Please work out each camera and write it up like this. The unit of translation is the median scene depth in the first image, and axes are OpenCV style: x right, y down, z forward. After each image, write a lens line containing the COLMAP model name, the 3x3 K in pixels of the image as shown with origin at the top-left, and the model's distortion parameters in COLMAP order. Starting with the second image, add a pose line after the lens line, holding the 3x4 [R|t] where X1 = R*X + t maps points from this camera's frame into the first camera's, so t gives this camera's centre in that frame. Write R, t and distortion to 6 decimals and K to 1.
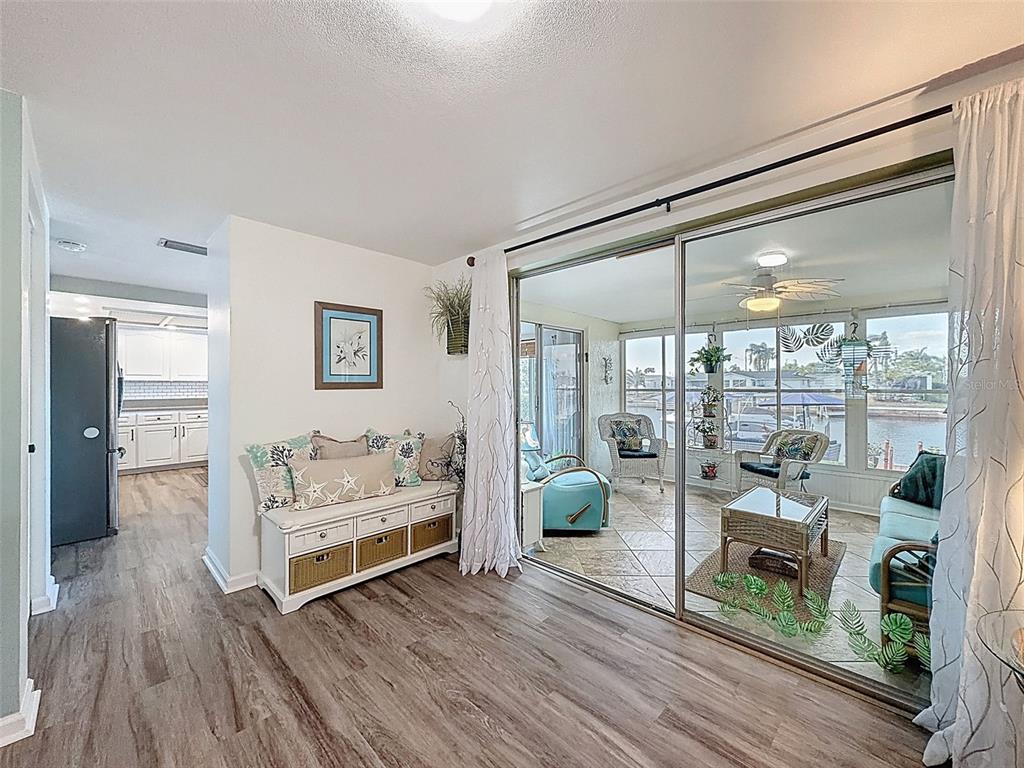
lens RADIAL K [[405.1, 0, 517.0], [0, 405.1, 385.1], [0, 0, 1]] dist [-0.001482, -0.000132]
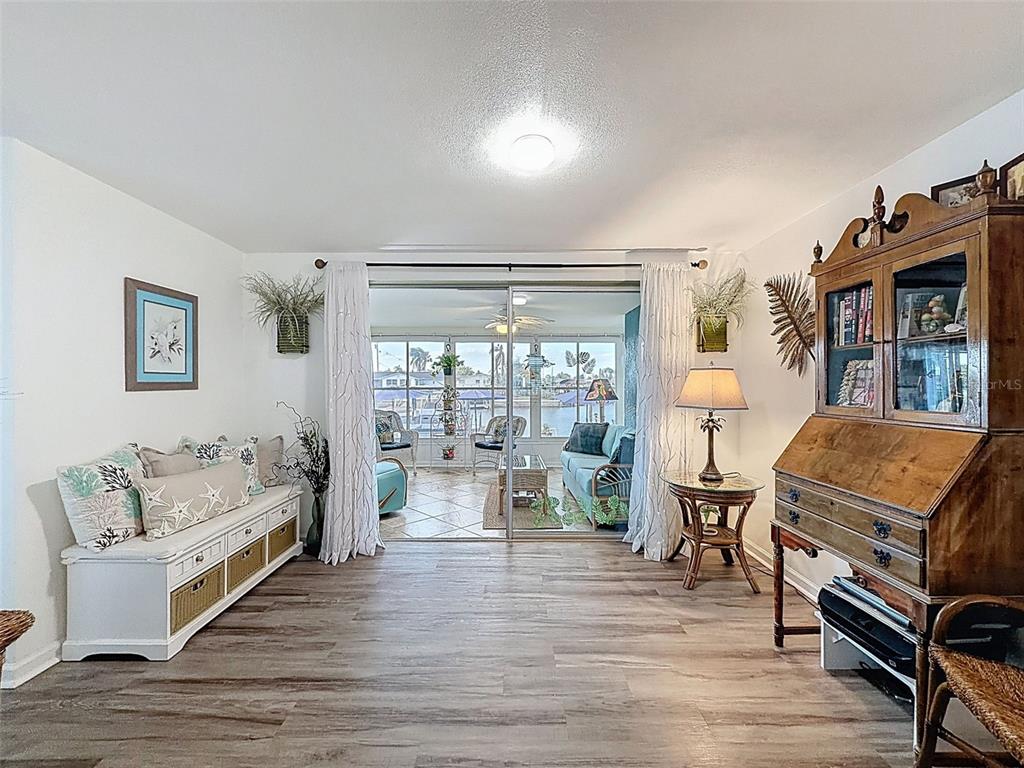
lens RADIAL K [[408.3, 0, 509.6], [0, 408.3, 384.6], [0, 0, 1]] dist [0.000905, -0.000040]
pose [[0.717452, -0.000145, 0.696608, -0.509561], [-0.000819, 0.999999, 0.001051, -0.003200], [-0.696608, -0.001324, 0.717451, -0.074931]]
